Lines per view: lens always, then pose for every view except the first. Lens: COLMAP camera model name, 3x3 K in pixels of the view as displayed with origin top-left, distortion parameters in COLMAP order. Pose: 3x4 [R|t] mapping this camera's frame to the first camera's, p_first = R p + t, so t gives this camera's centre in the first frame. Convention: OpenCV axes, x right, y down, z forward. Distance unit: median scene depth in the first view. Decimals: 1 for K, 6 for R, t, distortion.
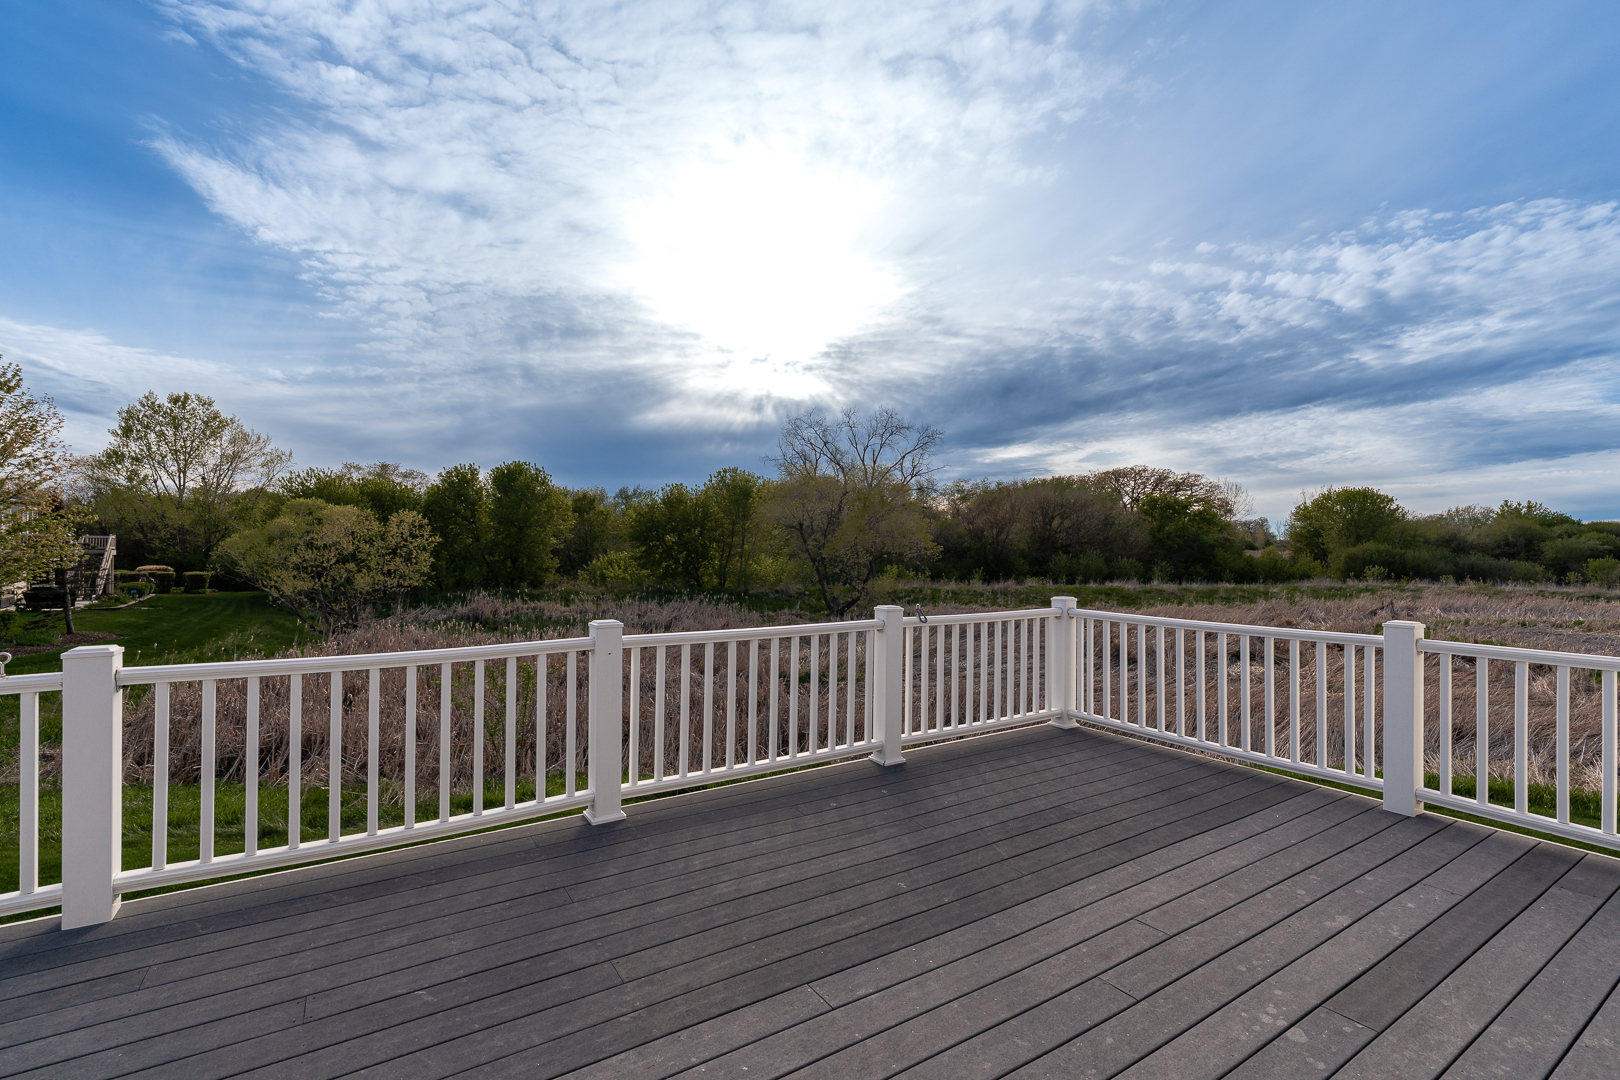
lens RADIAL K [[663.3, 0, 813.3], [0, 663.3, 540.0], [0, 0, 1]] dist [-0.001986, 0.000111]
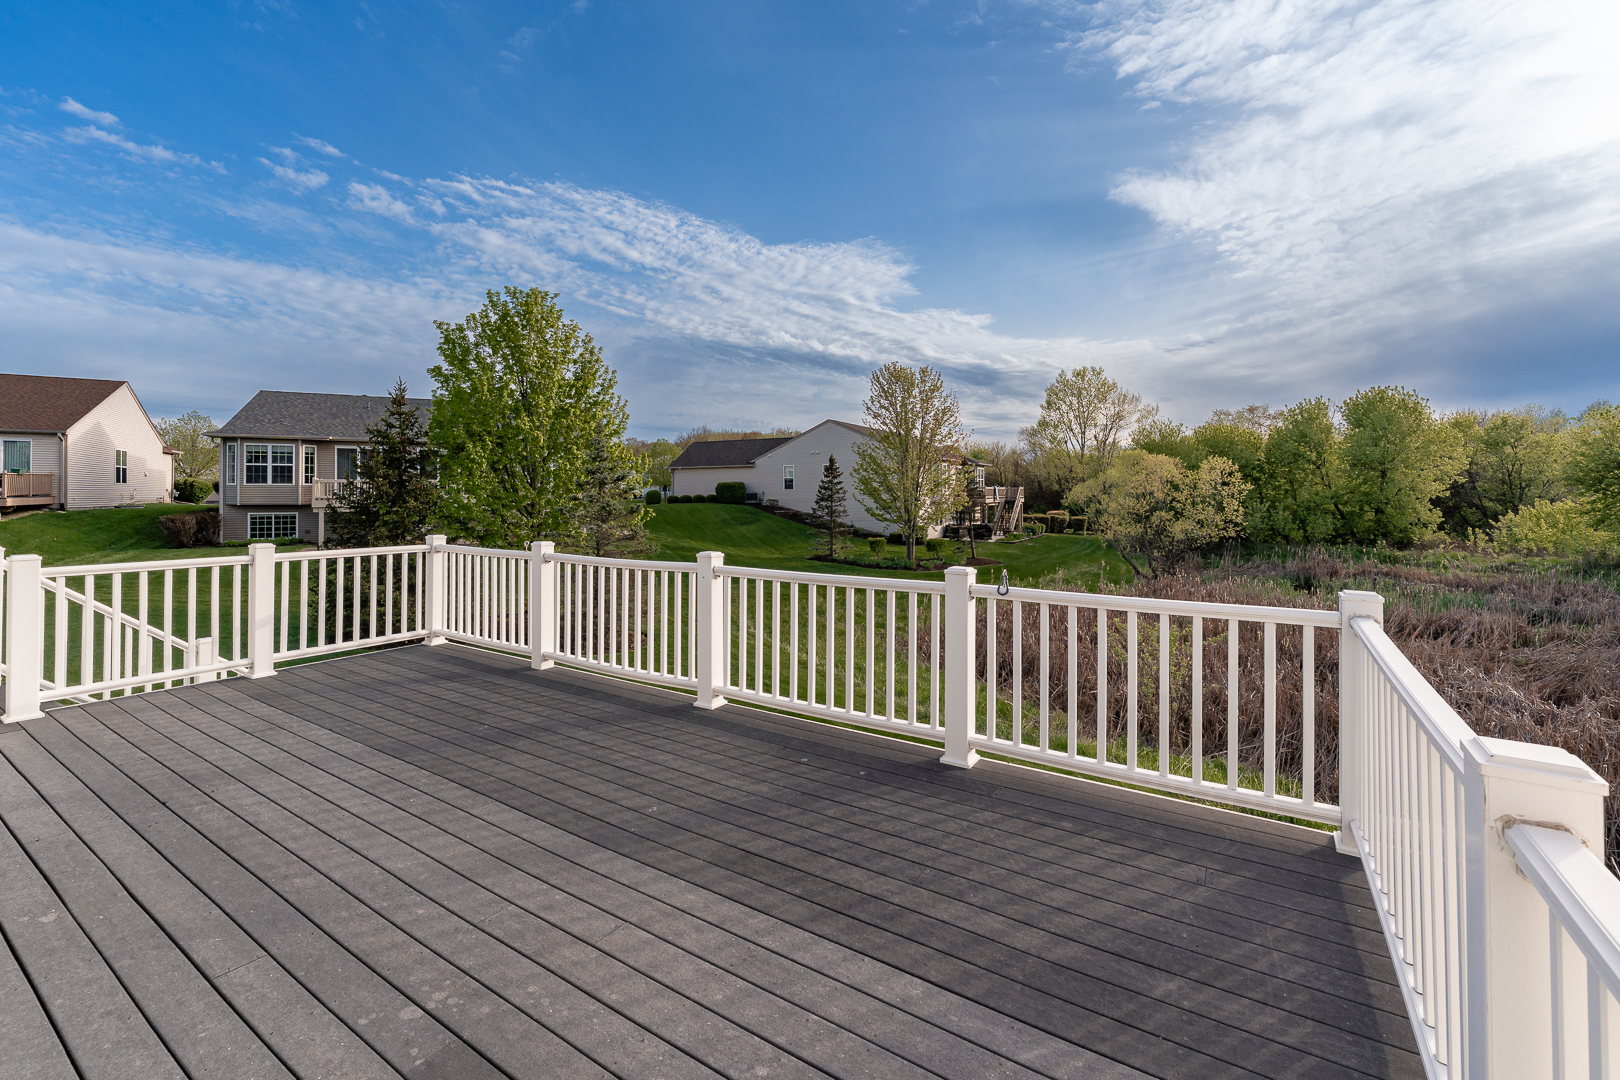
lens RADIAL K [[696.2, 0, 793.4], [0, 696.2, 491.8], [0, 0, 1]] dist [-0.002779, 0.000569]
pose [[0.433896, -0.003697, -0.900956, 0.971614], [0.009055, 0.999959, 0.000257, 0.003860], [0.900918, -0.008270, 0.433911, 0.556181]]
